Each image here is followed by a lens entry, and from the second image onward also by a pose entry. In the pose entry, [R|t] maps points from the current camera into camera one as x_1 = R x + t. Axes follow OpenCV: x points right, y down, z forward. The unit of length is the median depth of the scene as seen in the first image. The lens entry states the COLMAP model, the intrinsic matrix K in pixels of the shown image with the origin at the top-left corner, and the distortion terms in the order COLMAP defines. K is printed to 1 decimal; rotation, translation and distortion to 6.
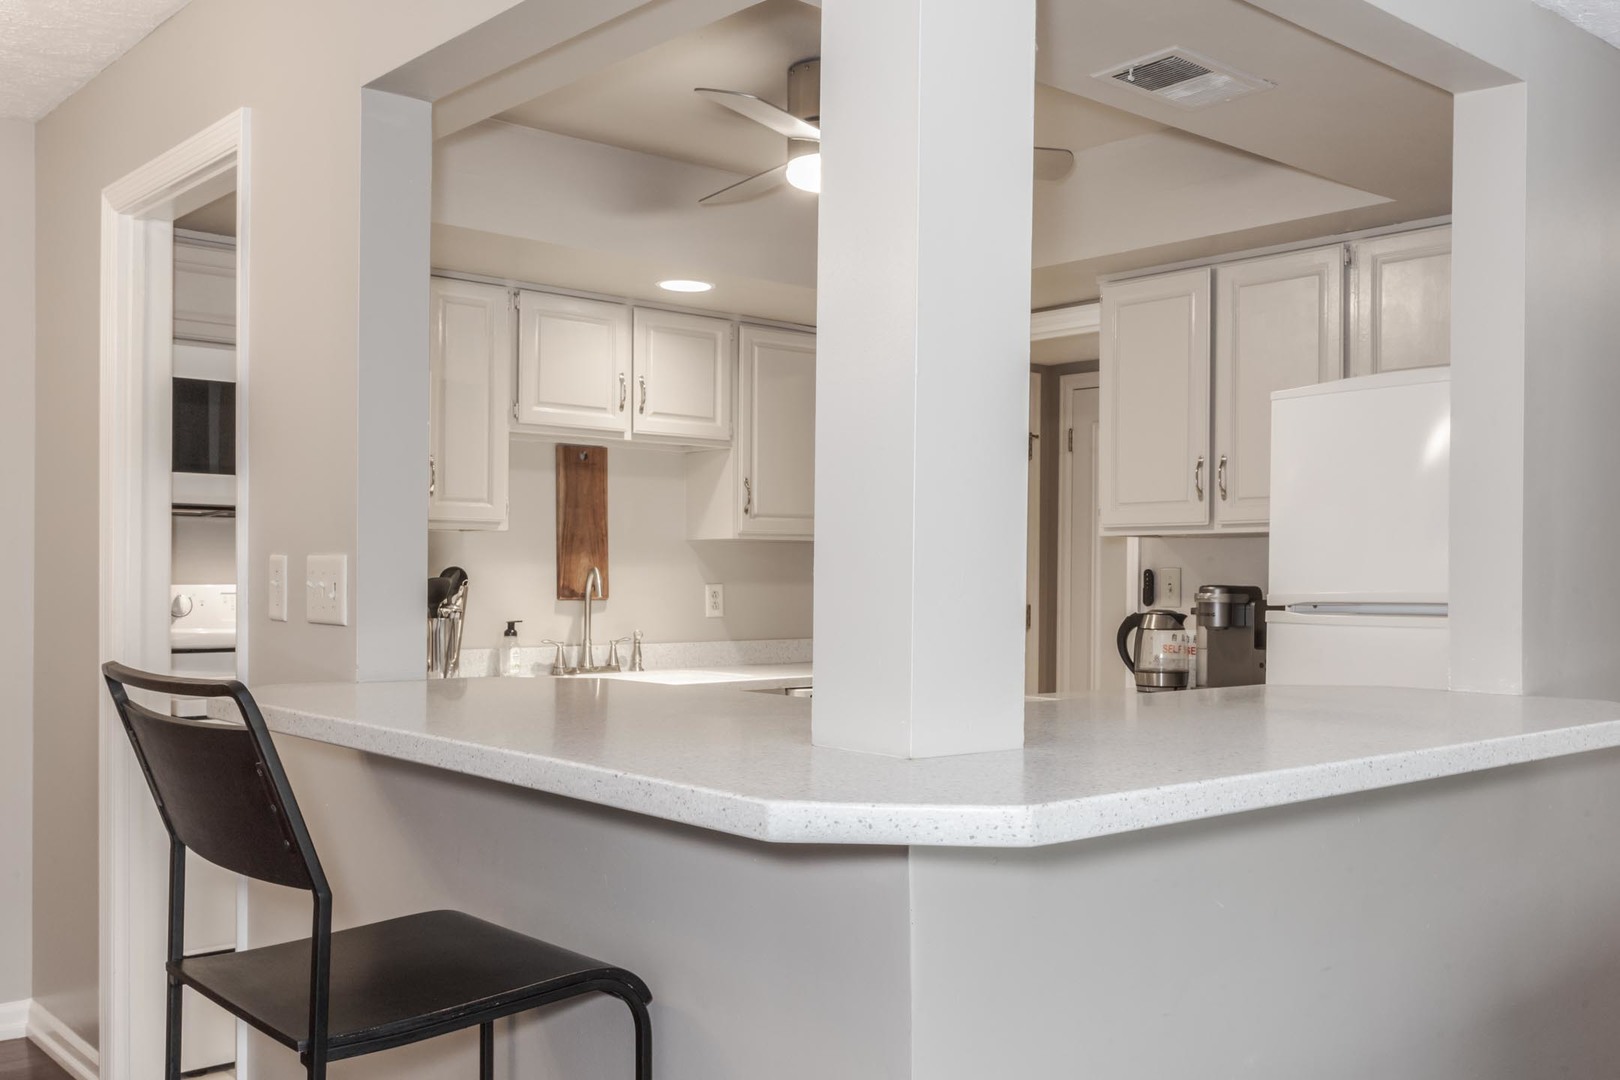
lens RADIAL K [[1529.3, 0, 864.6], [0, 1529.3, 580.1], [0, 0, 1]] dist [0.005036, -0.002979]
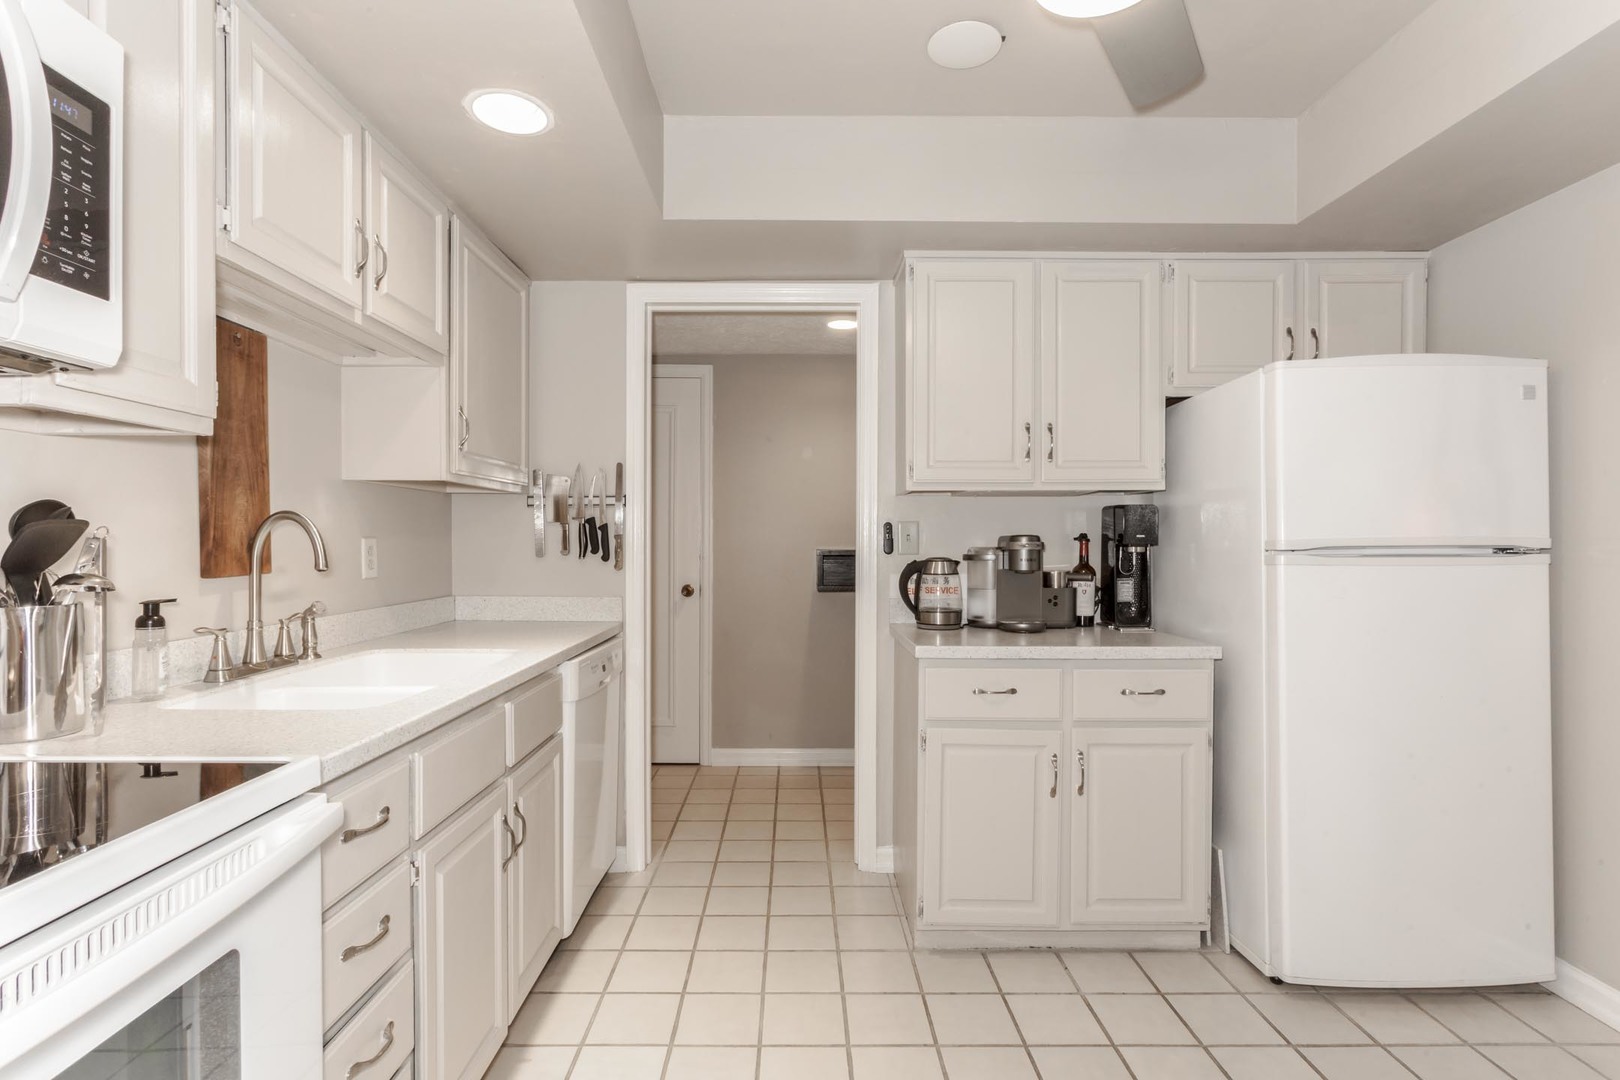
lens RADIAL K [[775.6, 0, 787.7], [0, 775.6, 544.9], [0, 0, 1]] dist [-0.000407, 0.000009]
pose [[0.663837, -0.007484, 0.747840, -0.301267], [0.004220, 0.999971, 0.006261, 0.005562], [-0.747865, -0.001001, 0.663850, 0.660417]]
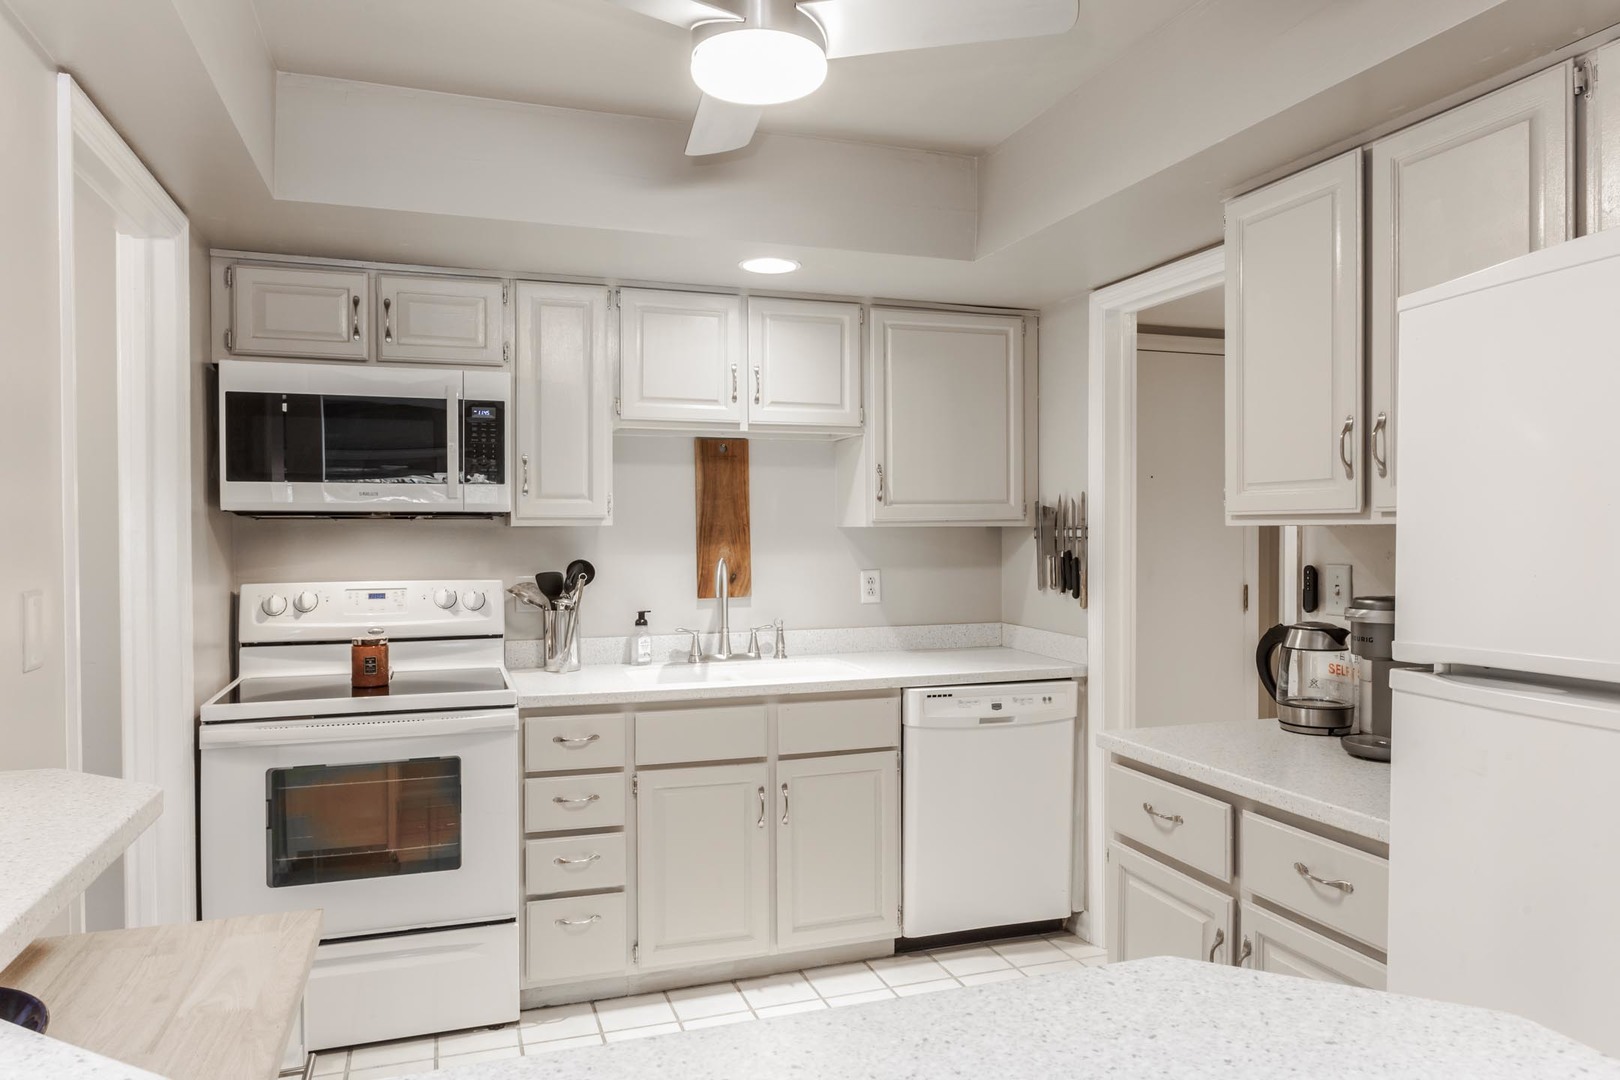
lens RADIAL K [[1055.9, 0, 810.0], [0, 1055.9, 540.0], [0, 0, 1]] dist [-0.003100, -0.000529]
pose [[0.919411, -0.006201, -0.393249, 0.162655], [0.009576, 0.999932, 0.006619, -0.026047], [0.393182, -0.009851, 0.919408, 0.403450]]
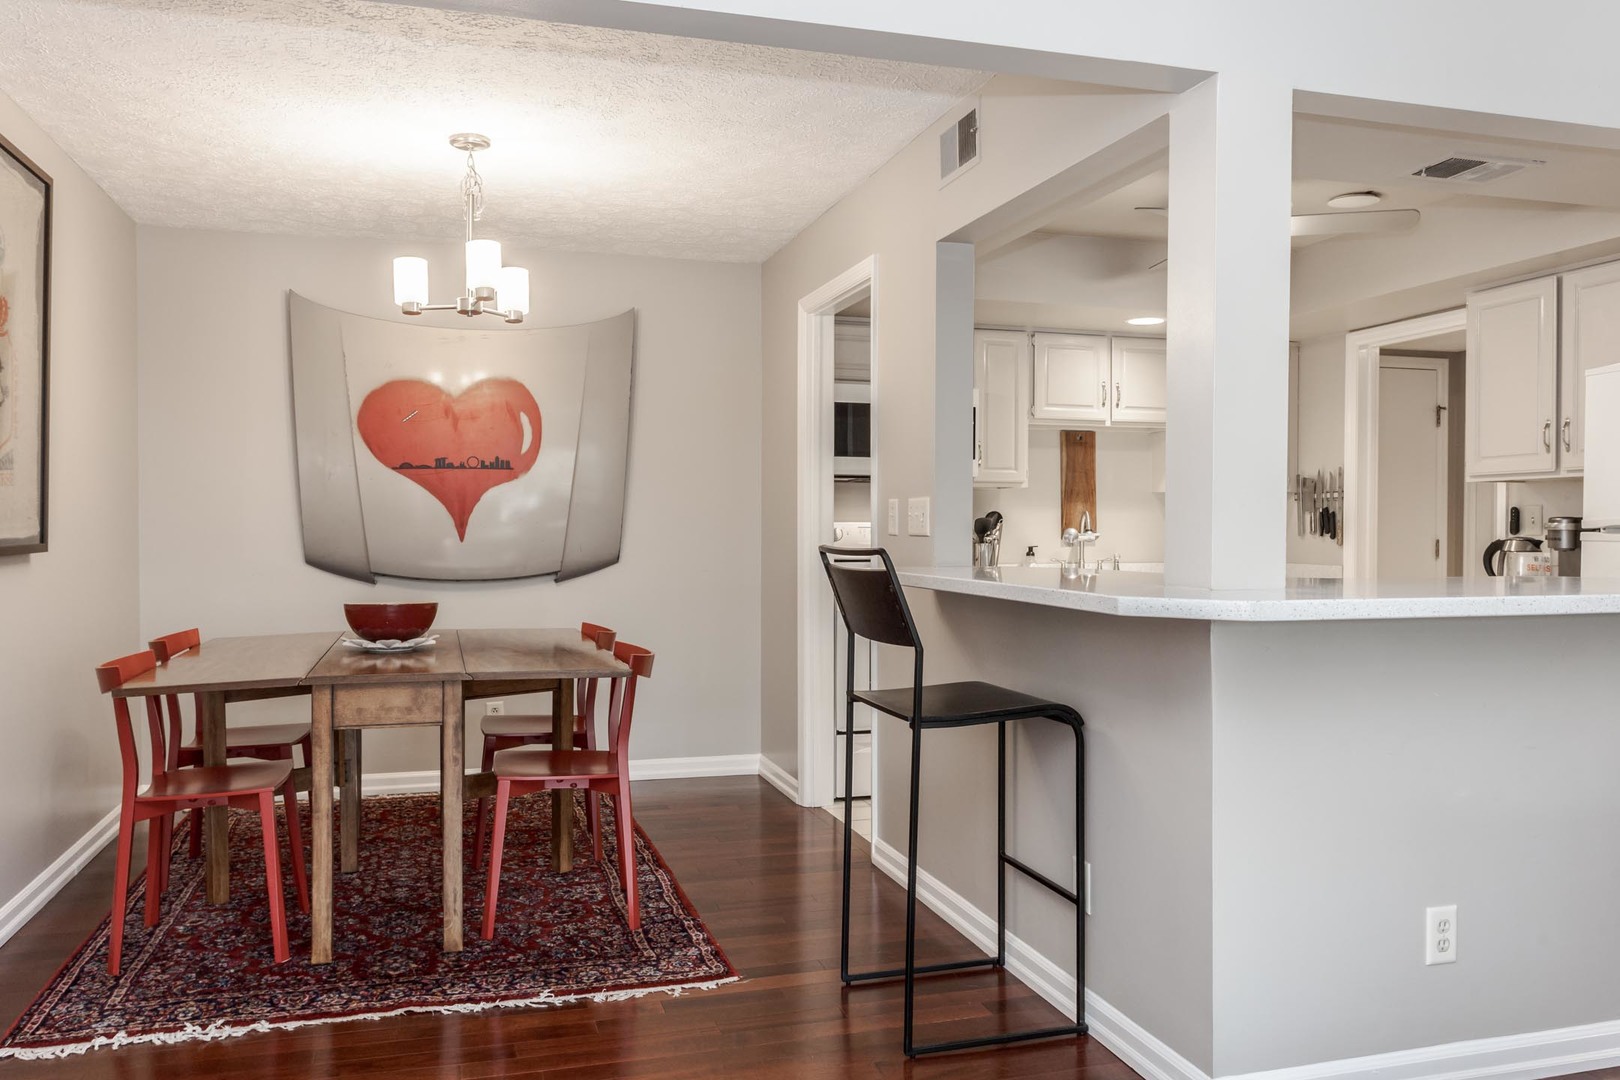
lens RADIAL K [[1165.2, 0, 753.0], [0, 1165.2, 538.3], [0, 0, 1]] dist [-0.003223, 0.000119]
pose [[0.888783, -0.001041, -0.458328, 0.062414], [0.002568, 0.999993, 0.002708, 0.015490], [0.458322, -0.003584, 0.888779, -0.185628]]
